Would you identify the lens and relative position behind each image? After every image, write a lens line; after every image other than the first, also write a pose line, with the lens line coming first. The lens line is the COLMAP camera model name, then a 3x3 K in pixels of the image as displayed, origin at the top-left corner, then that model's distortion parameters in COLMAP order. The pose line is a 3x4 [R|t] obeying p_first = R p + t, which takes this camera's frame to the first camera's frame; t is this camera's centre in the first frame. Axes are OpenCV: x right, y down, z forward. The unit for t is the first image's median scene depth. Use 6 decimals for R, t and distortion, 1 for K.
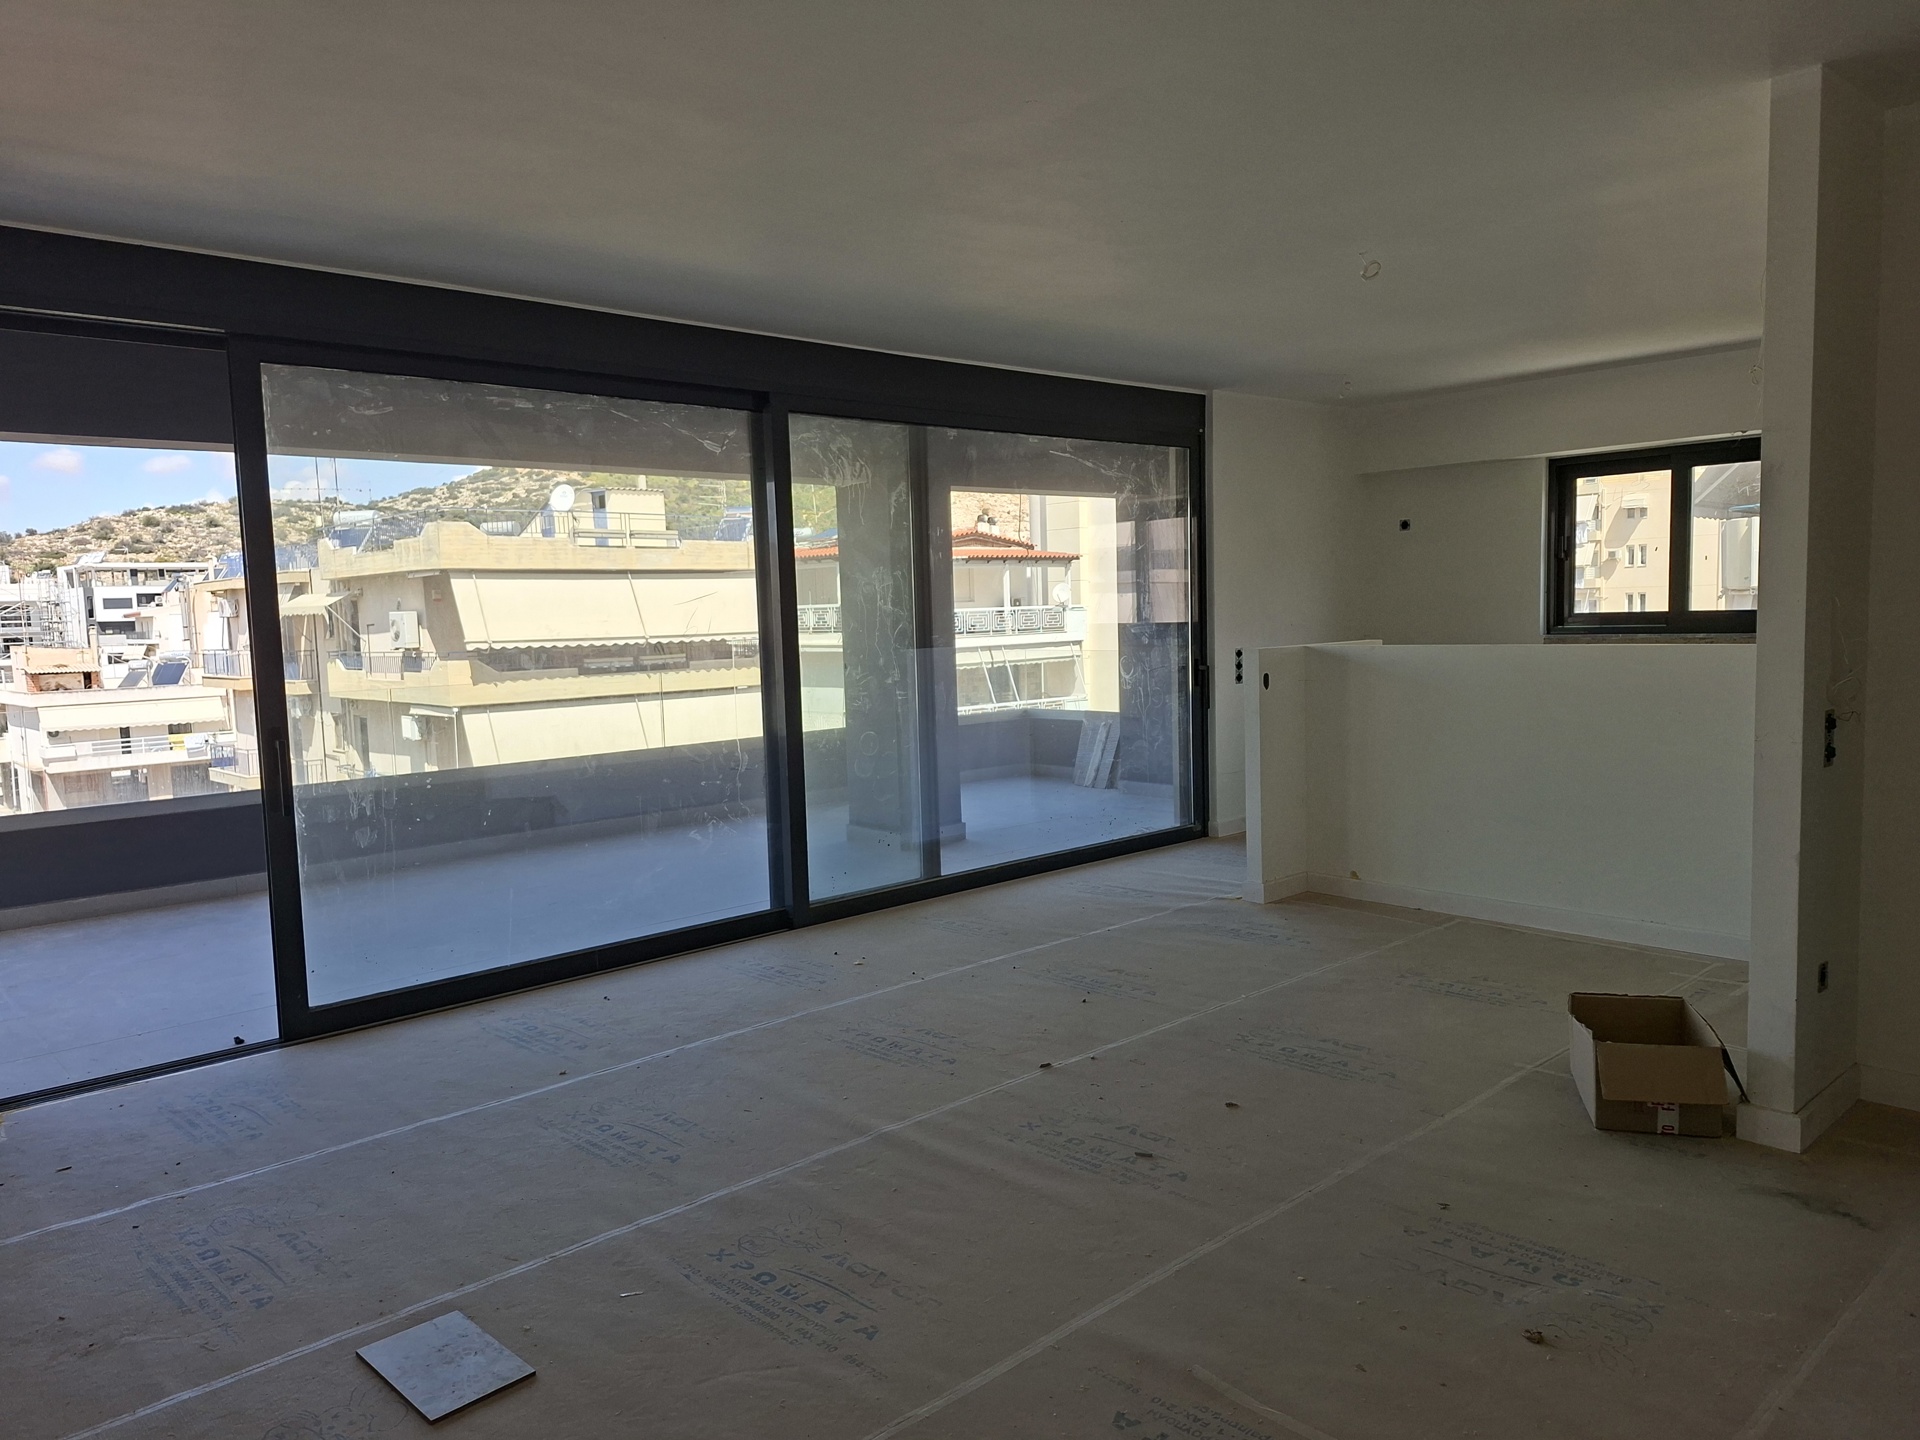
lens RADIAL K [[1333.7, 0, 949.2], [0, 1333.7, 724.4], [0, 0, 1]] dist [0.043071, -0.015148]
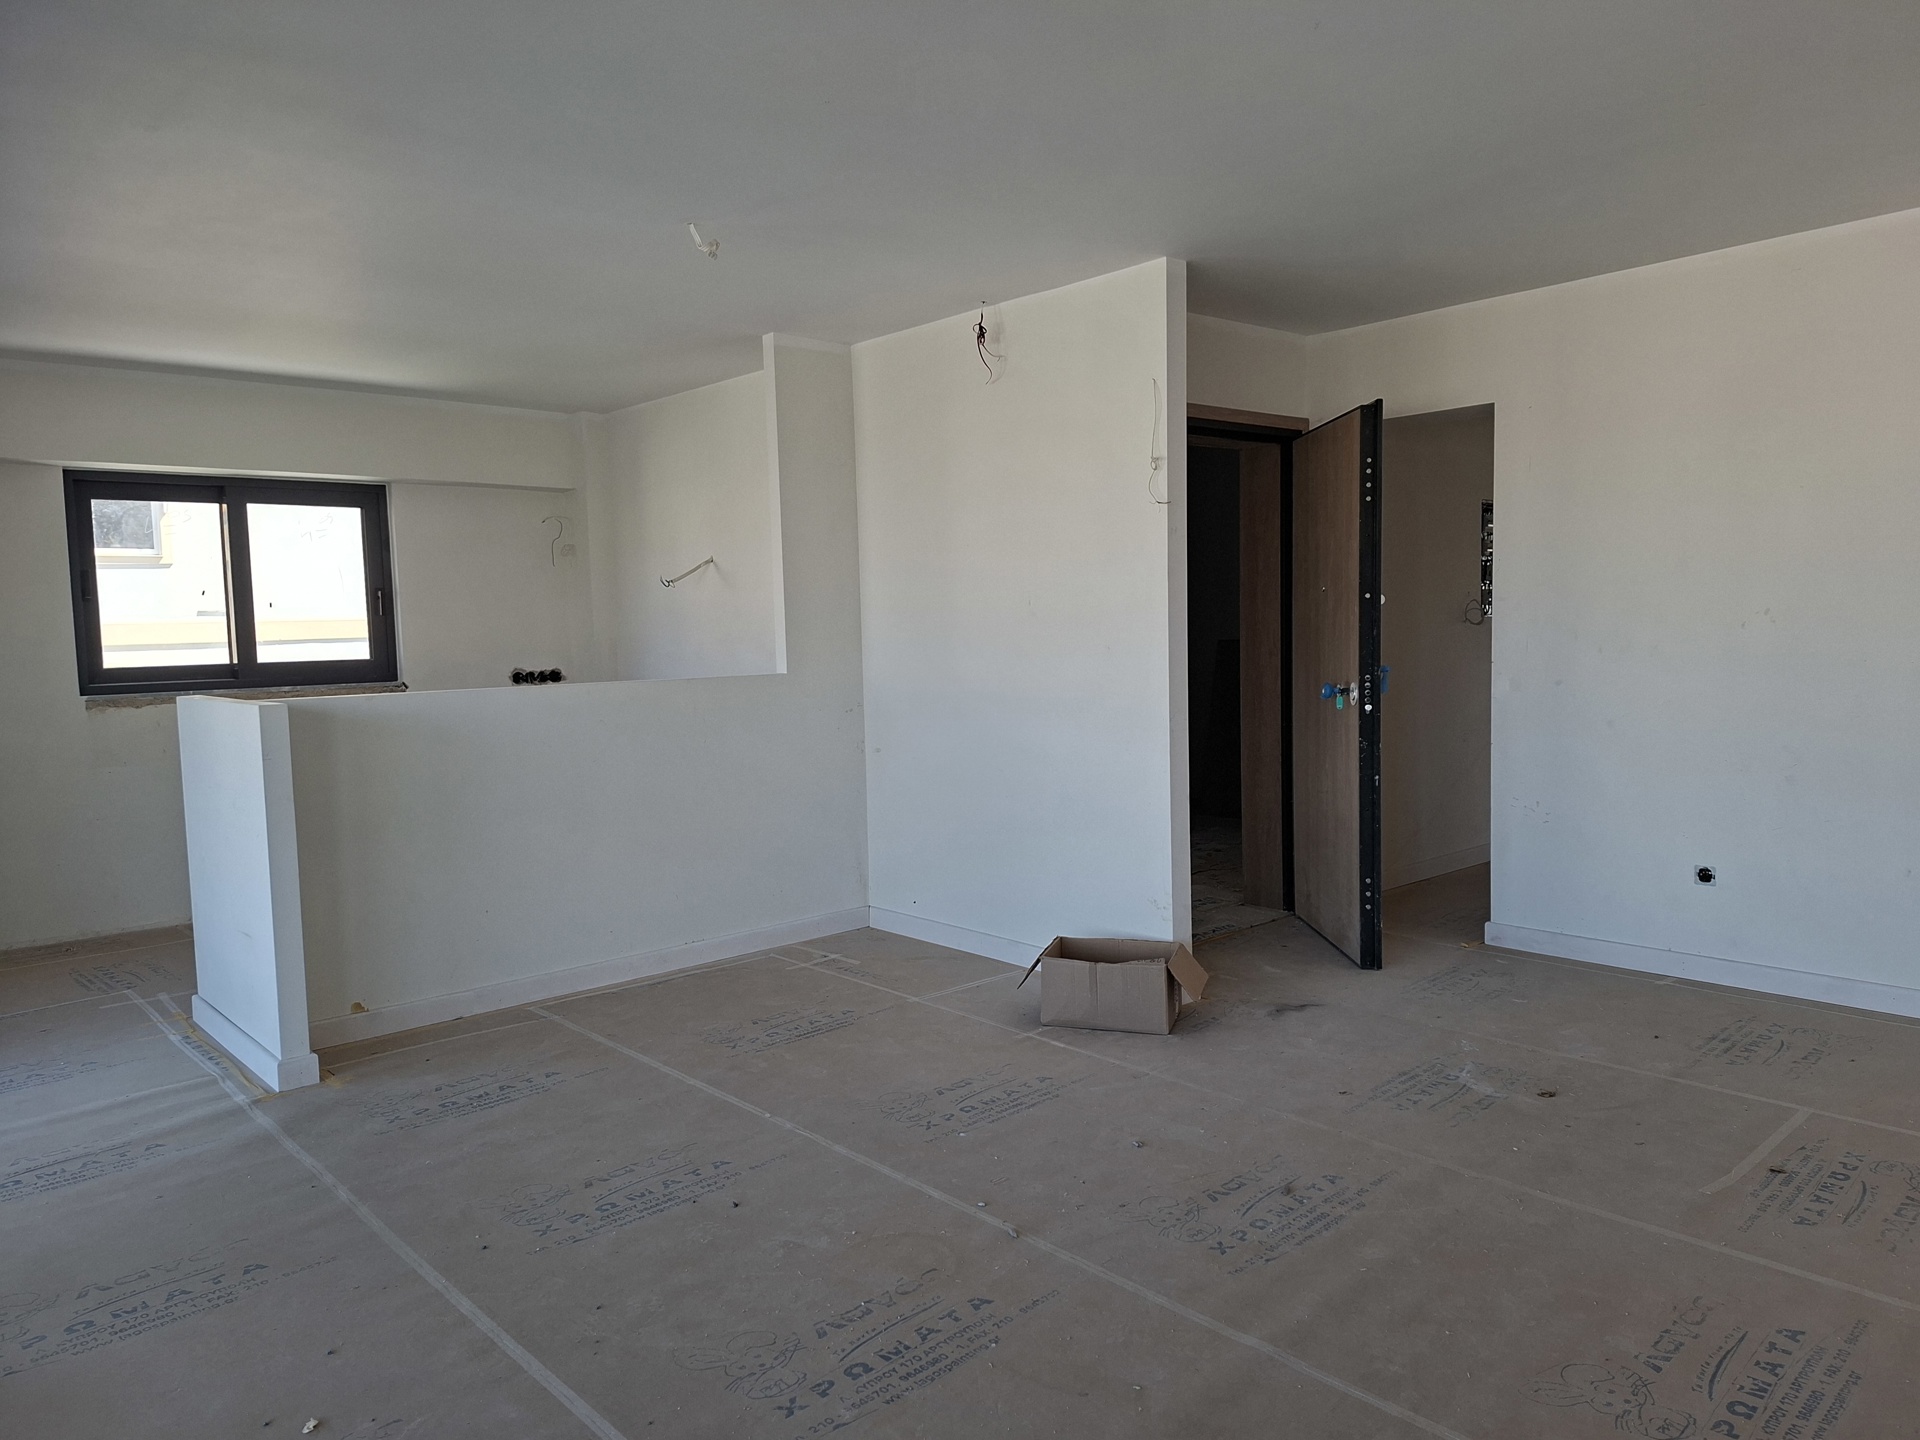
lens RADIAL K [[1333.7, 0, 954.9], [0, 1333.7, 720.1], [0, 0, 1]] dist [0.043071, -0.015148]
pose [[0.016346, -0.046264, 0.998796, -0.344666], [0.116916, 0.992165, 0.044043, -0.031207], [-0.993007, 0.116056, 0.021627, 0.523062]]
